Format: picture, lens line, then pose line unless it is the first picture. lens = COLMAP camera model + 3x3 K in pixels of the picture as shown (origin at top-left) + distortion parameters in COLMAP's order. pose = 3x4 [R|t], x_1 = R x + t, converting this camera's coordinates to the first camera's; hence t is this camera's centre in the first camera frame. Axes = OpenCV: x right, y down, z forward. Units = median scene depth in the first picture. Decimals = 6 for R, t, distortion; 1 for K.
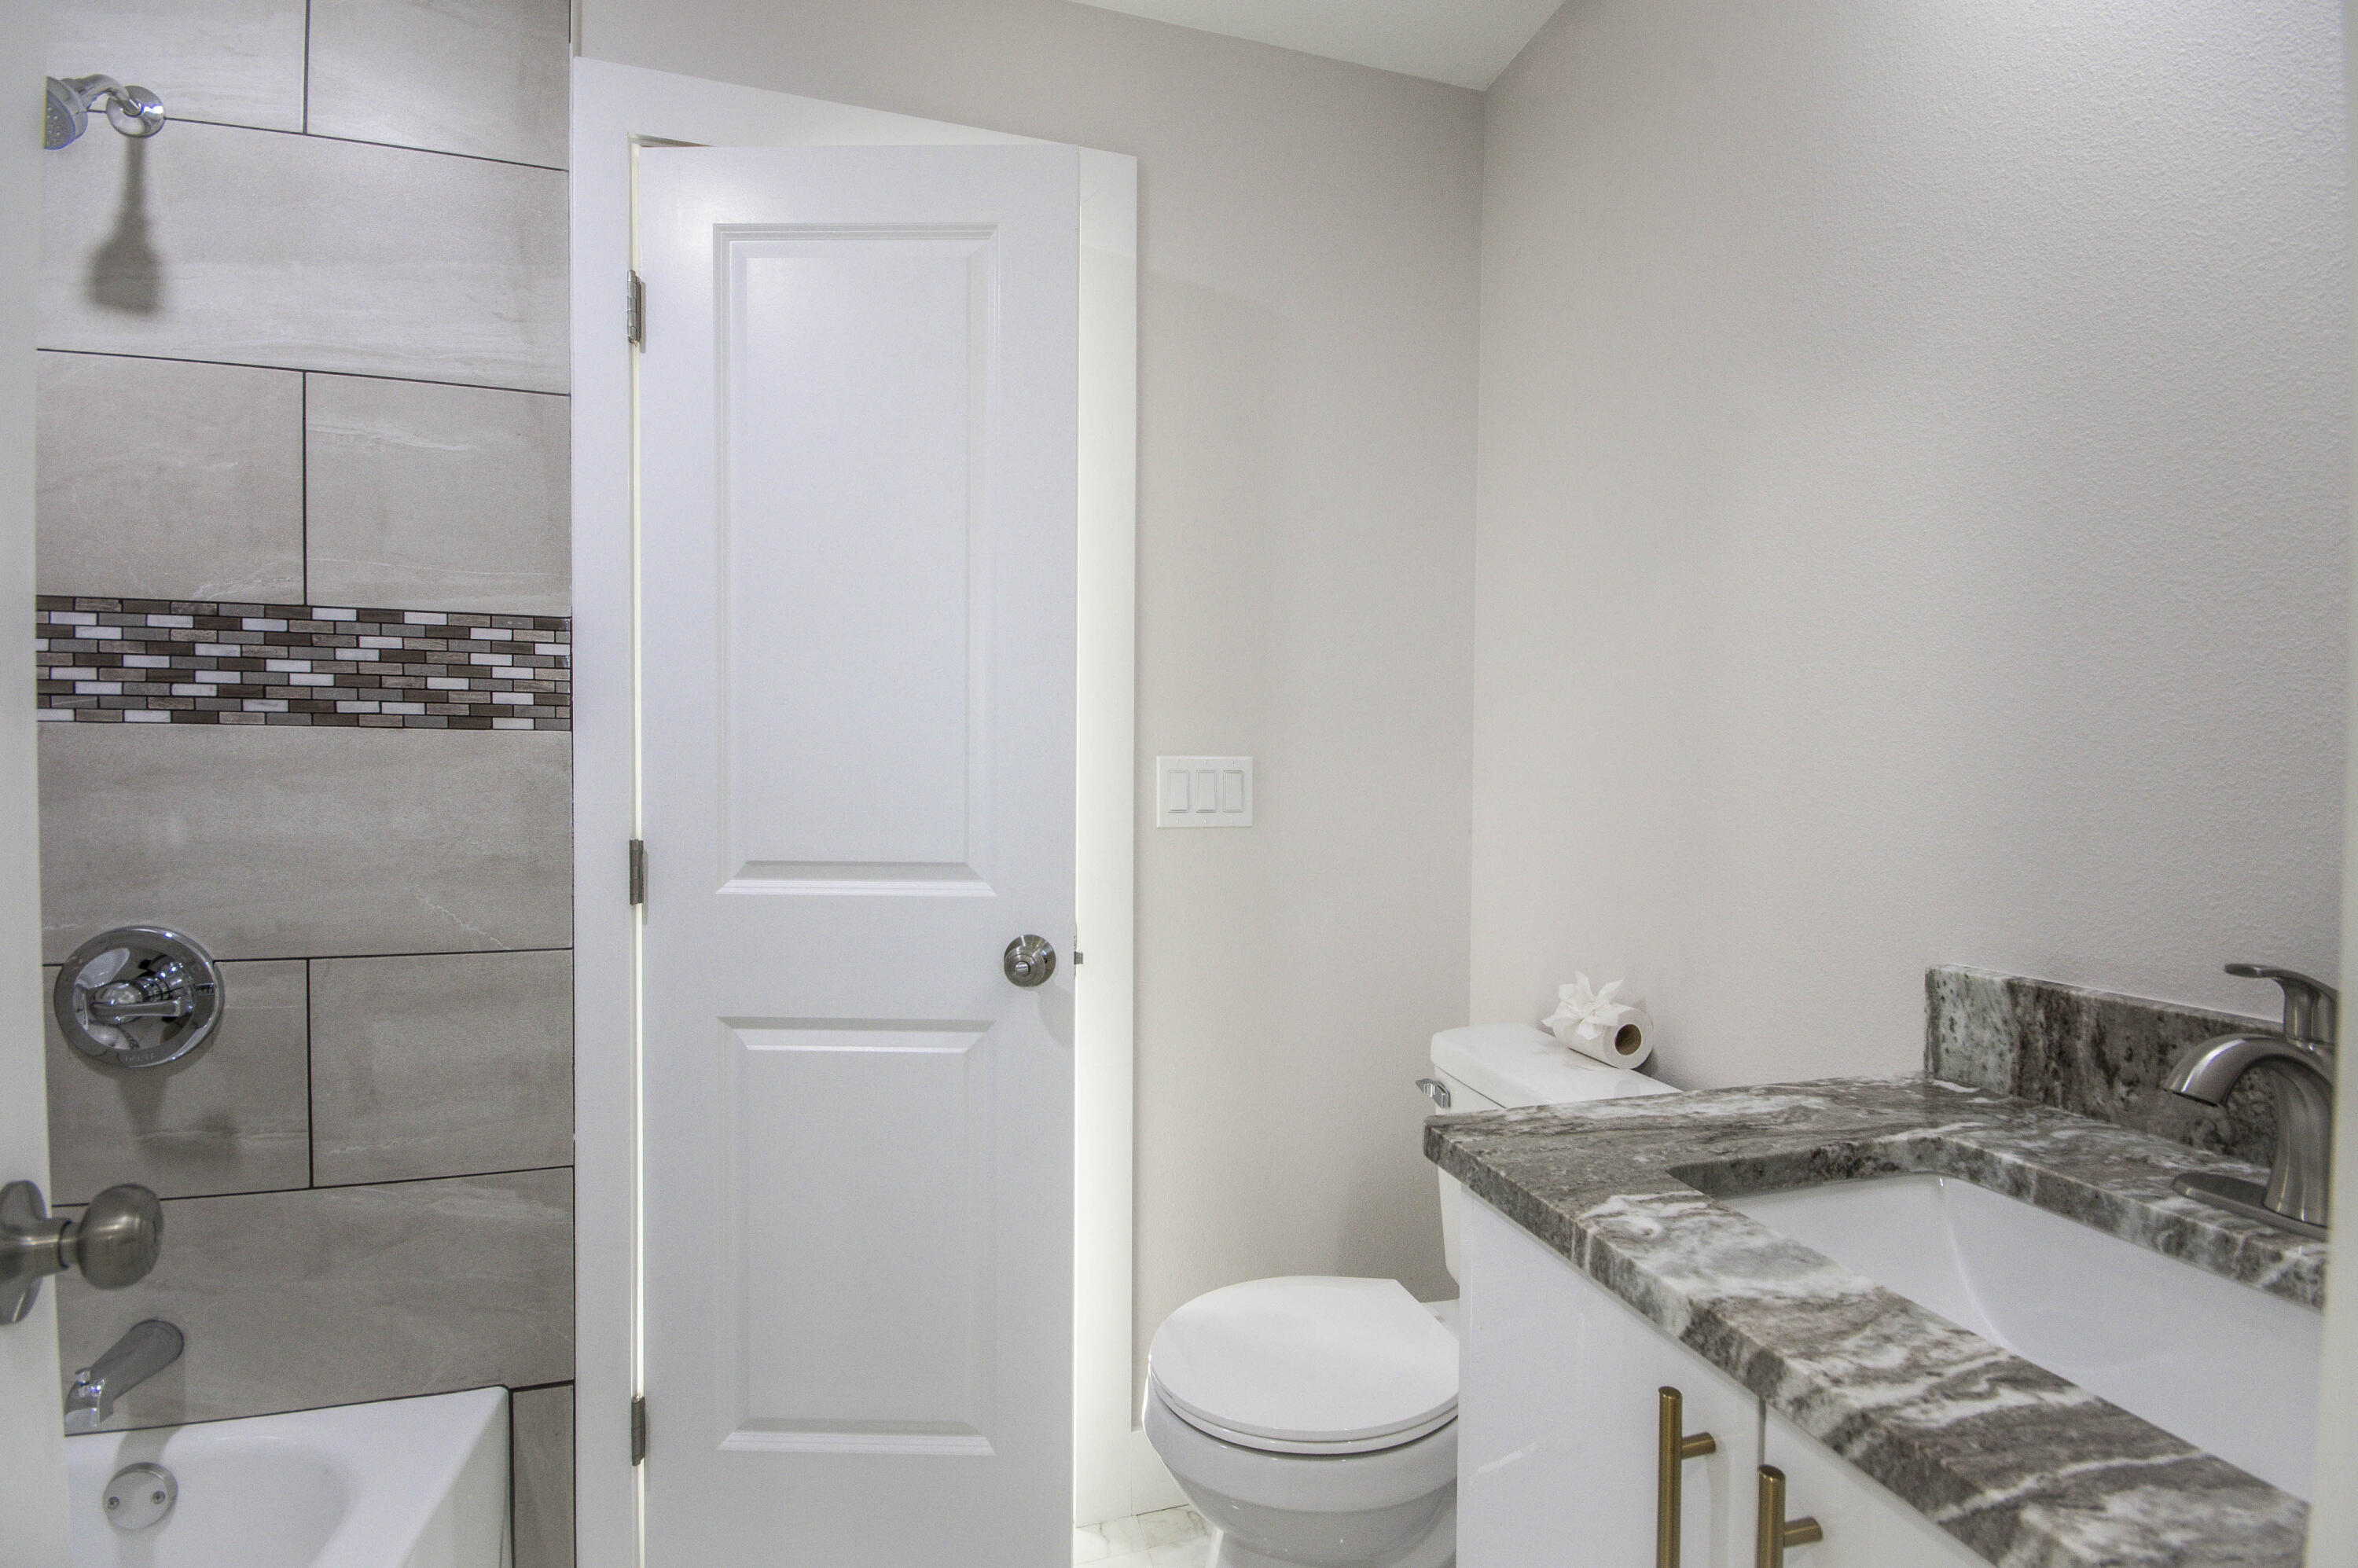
lens RADIAL K [[1027.1, 0, 1190.1], [0, 1027.1, 801.1], [0, 0, 1]] dist [0.010879, -0.013447]
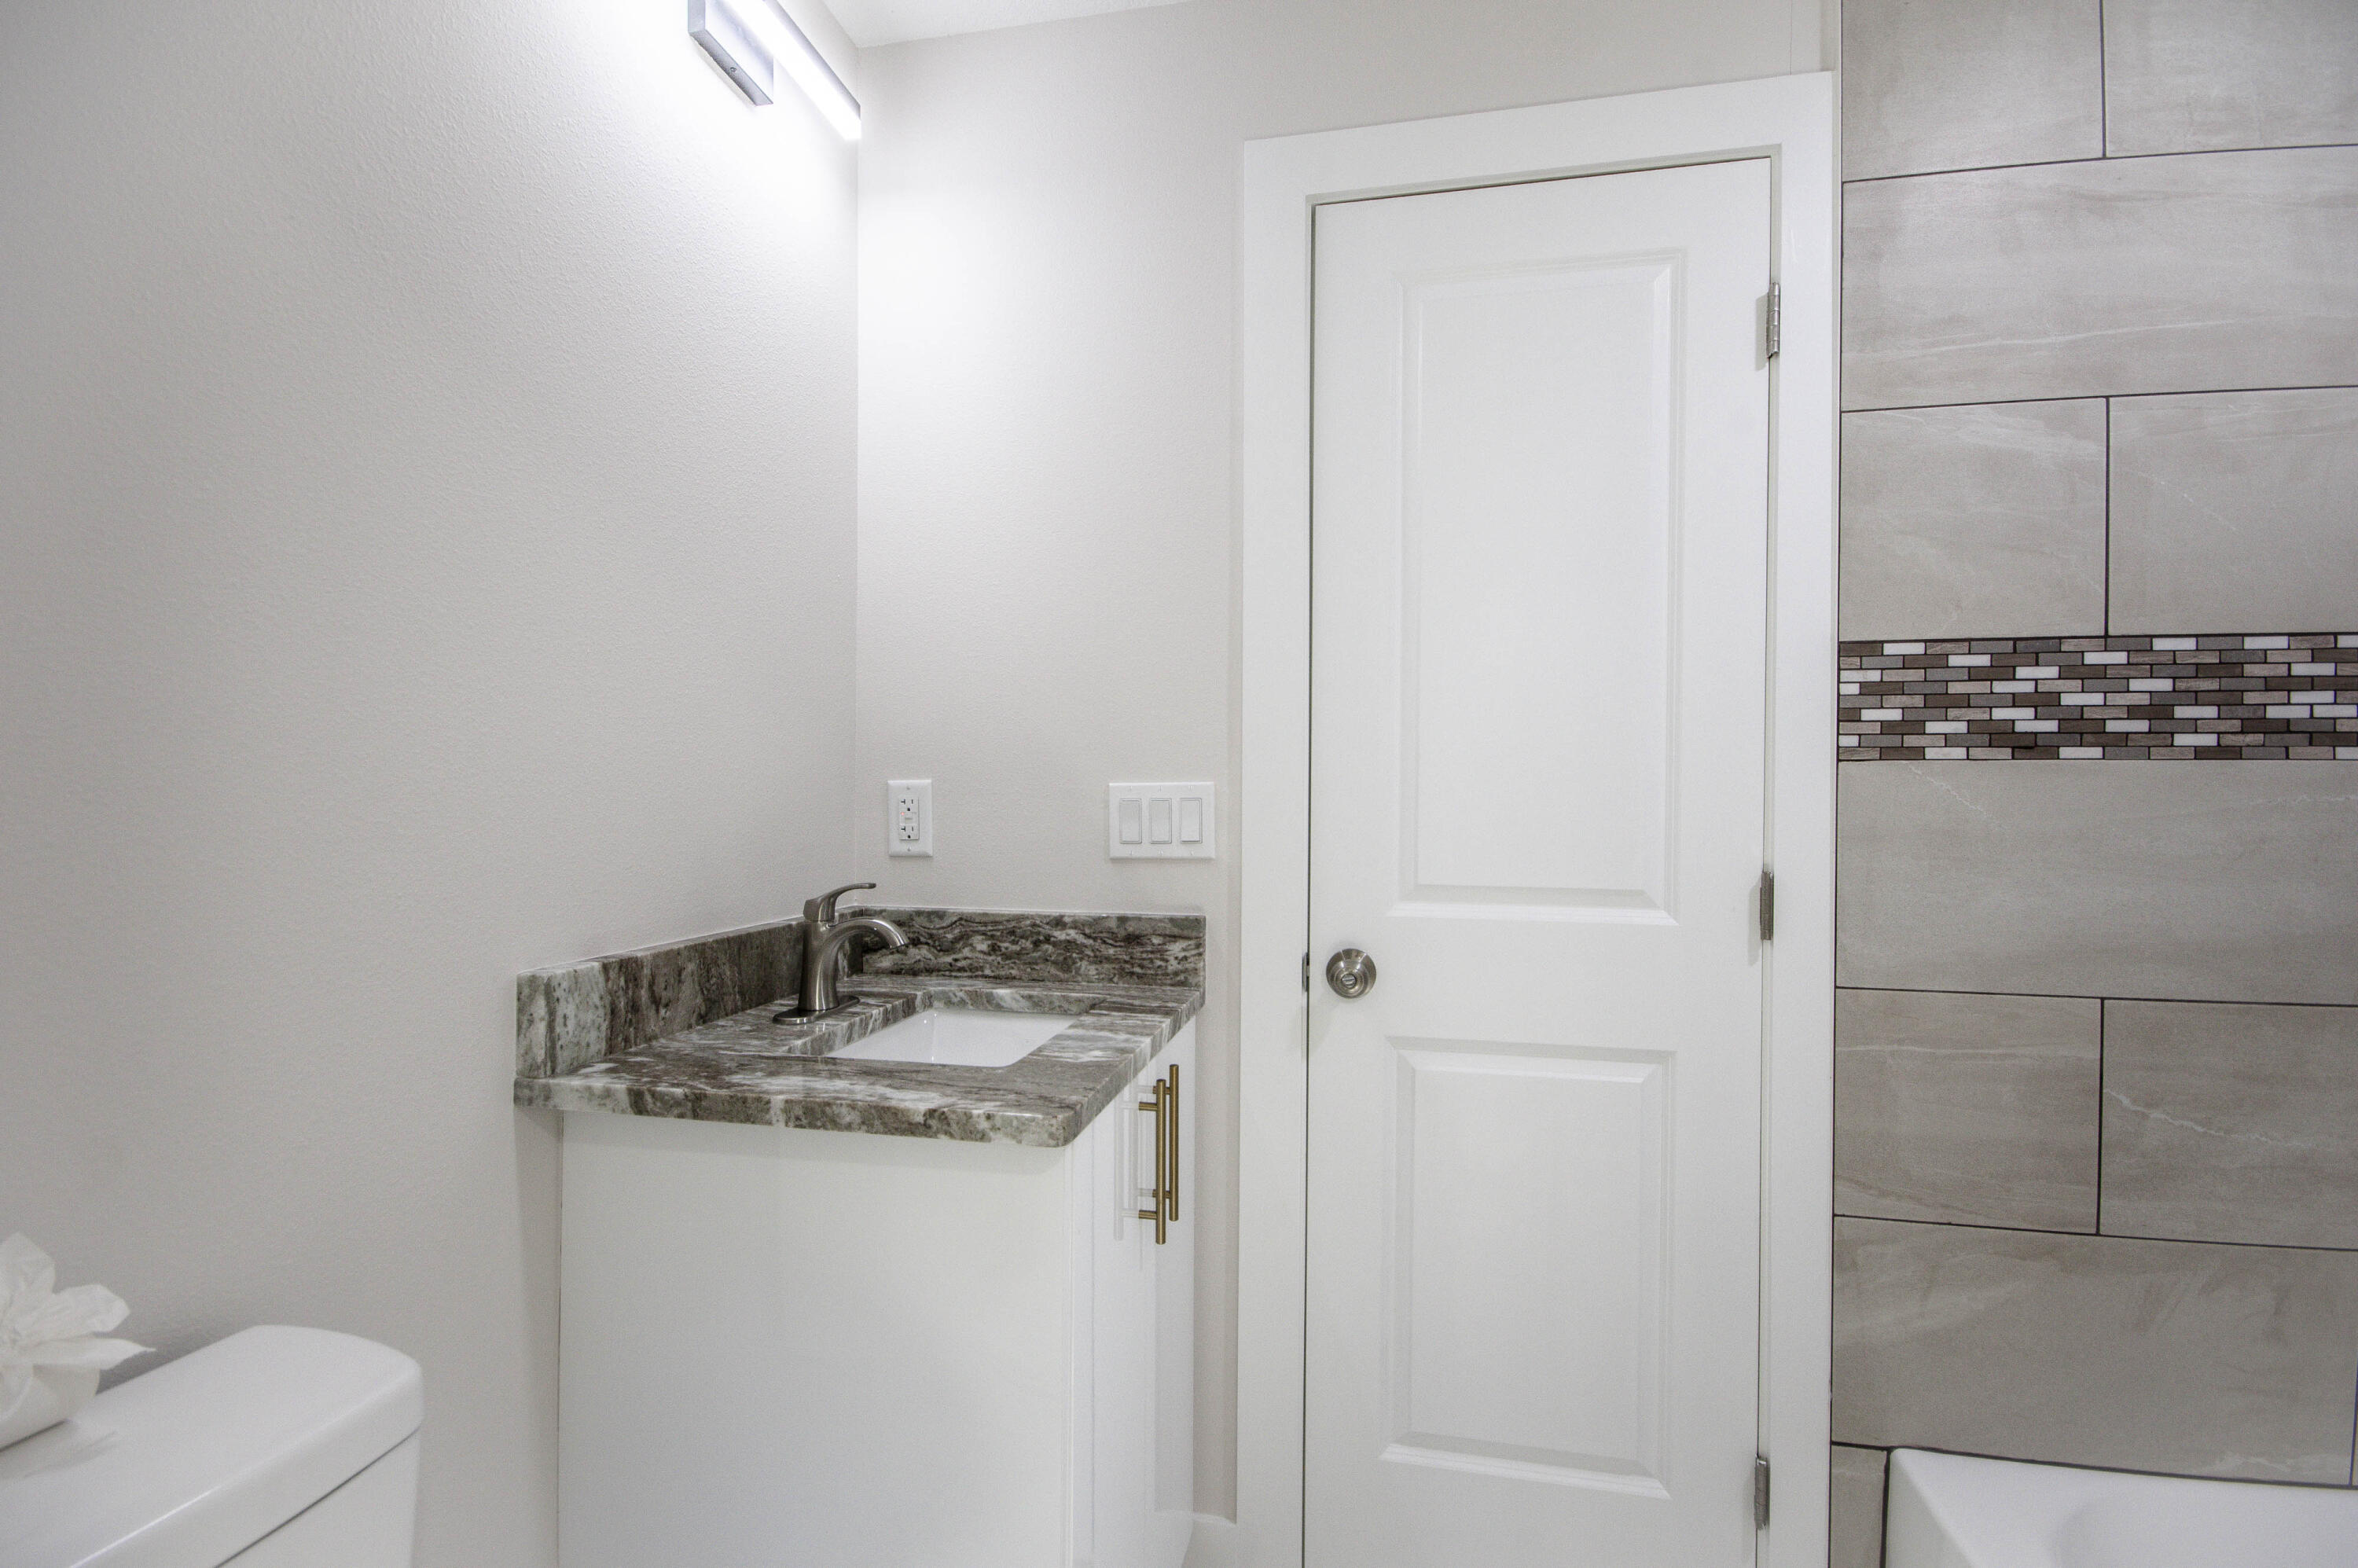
lens RADIAL K [[1027.1, 0, 1190.1], [0, 1027.1, 801.1], [0, 0, 1]] dist [0.010879, -0.013447]
pose [[-0.882272, -0.015181, 0.470495, -0.382632], [-0.001285, 0.999554, 0.029842, -0.051031], [-0.470739, 0.025724, -0.881898, 1.838422]]
